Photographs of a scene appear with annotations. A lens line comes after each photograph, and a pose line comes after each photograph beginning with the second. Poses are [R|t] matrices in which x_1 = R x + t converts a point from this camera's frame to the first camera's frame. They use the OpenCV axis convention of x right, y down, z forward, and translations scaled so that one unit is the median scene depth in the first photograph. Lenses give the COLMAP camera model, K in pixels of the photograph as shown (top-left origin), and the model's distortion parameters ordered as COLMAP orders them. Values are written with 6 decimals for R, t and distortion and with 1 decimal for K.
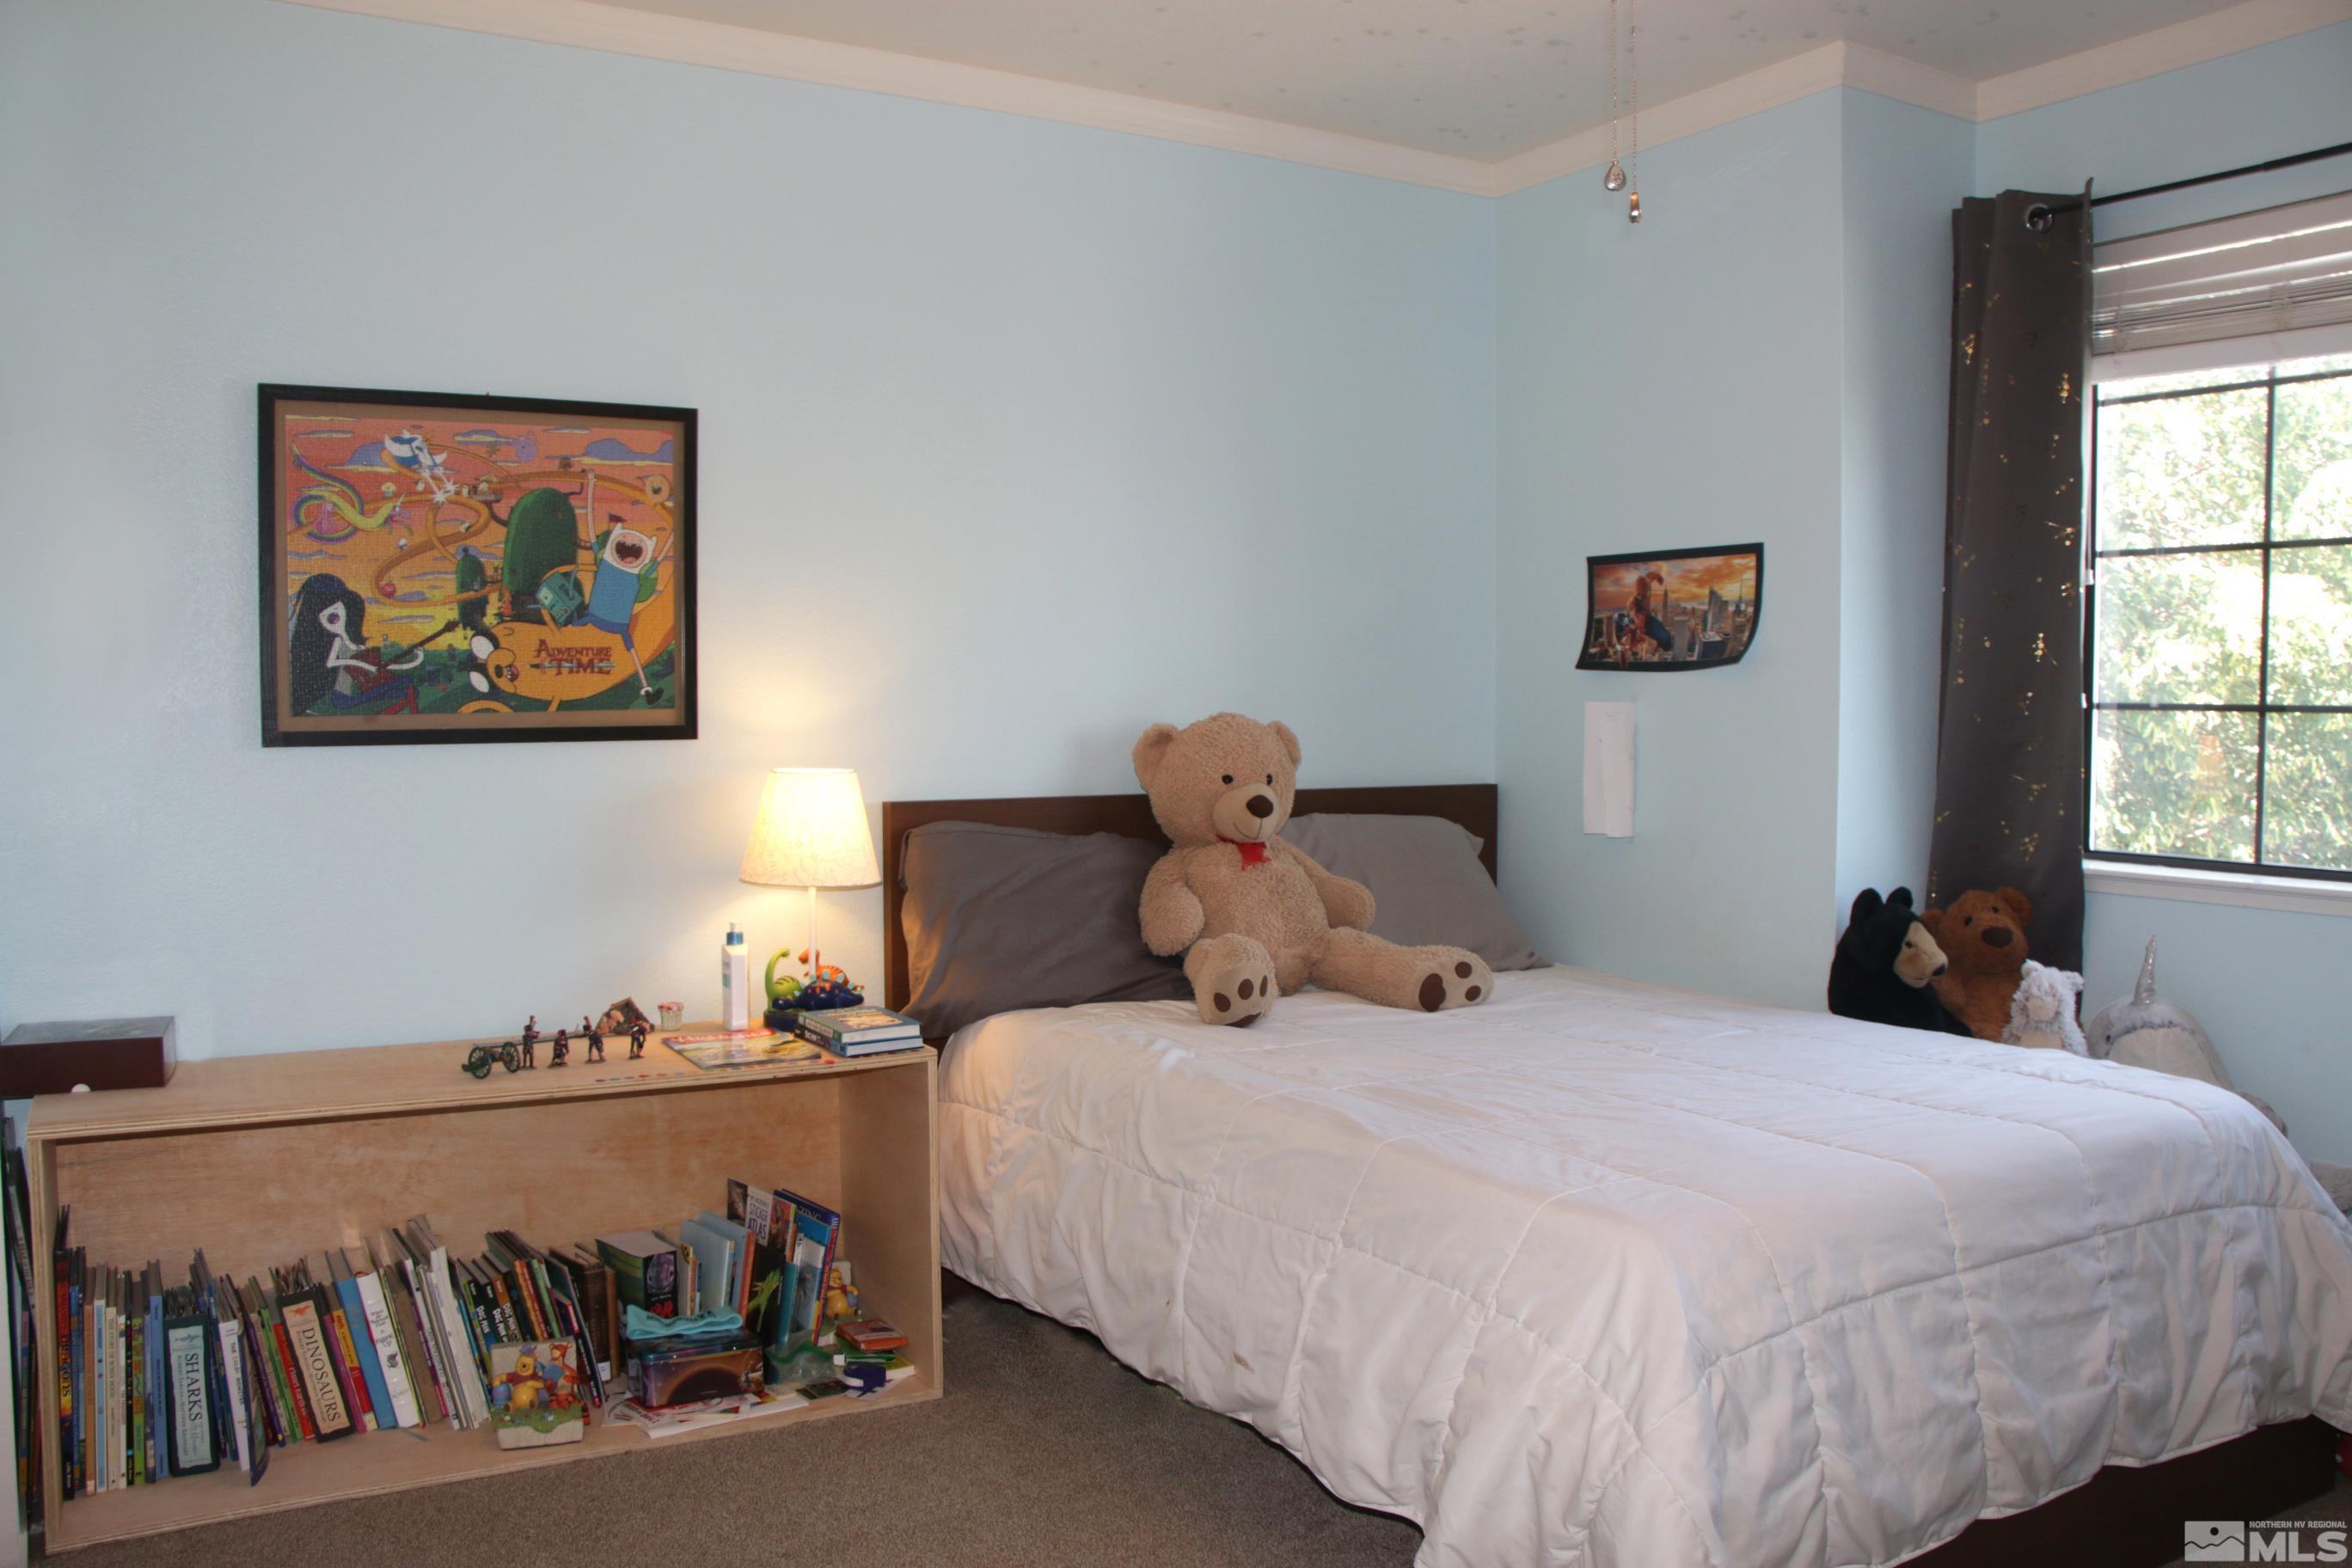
lens RADIAL K [[1889.0, 0, 1176.0], [0, 1889.0, 784.0], [0, 0, 1]] dist [-0.171498, 0.151681]
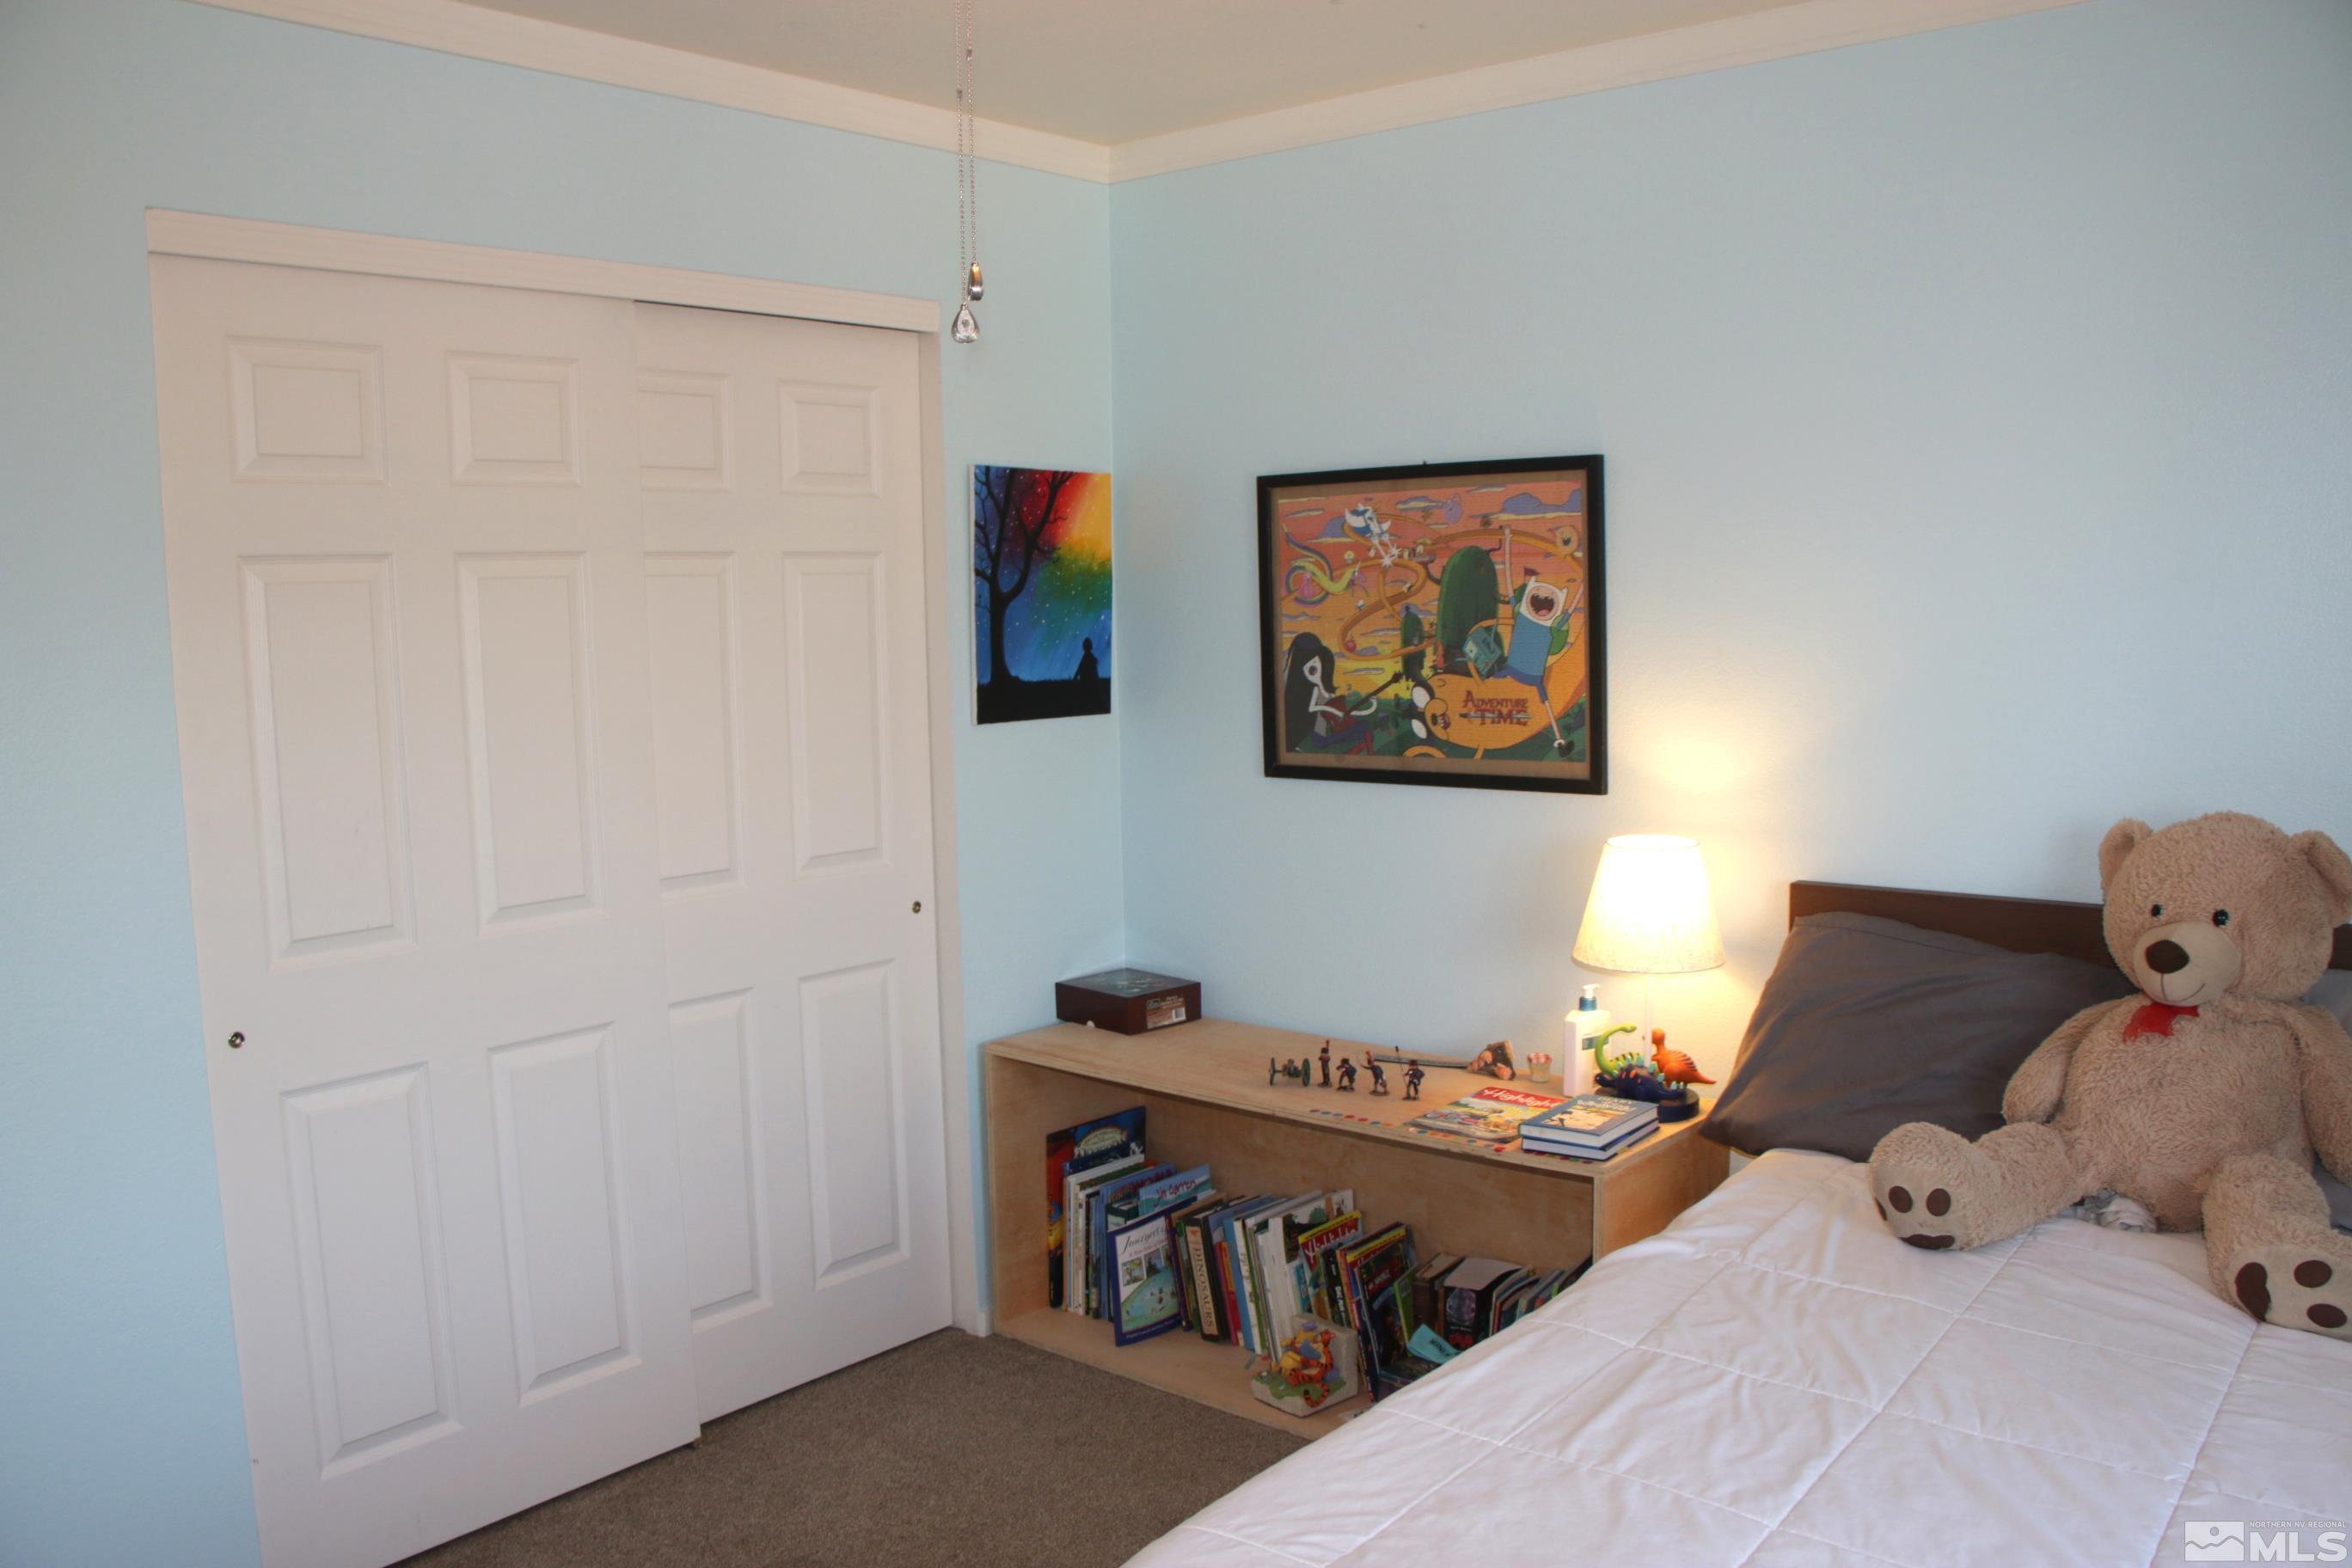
lens RADIAL K [[1889.0, 0, 1176.0], [0, 1889.0, 784.0], [0, 0, 1]] dist [-0.171498, 0.151681]
pose [[0.346841, 0.088415, -0.933747, 0.612263], [-0.026074, 0.996071, 0.084631, -0.112760], [0.937562, -0.005007, 0.347783, 0.477951]]
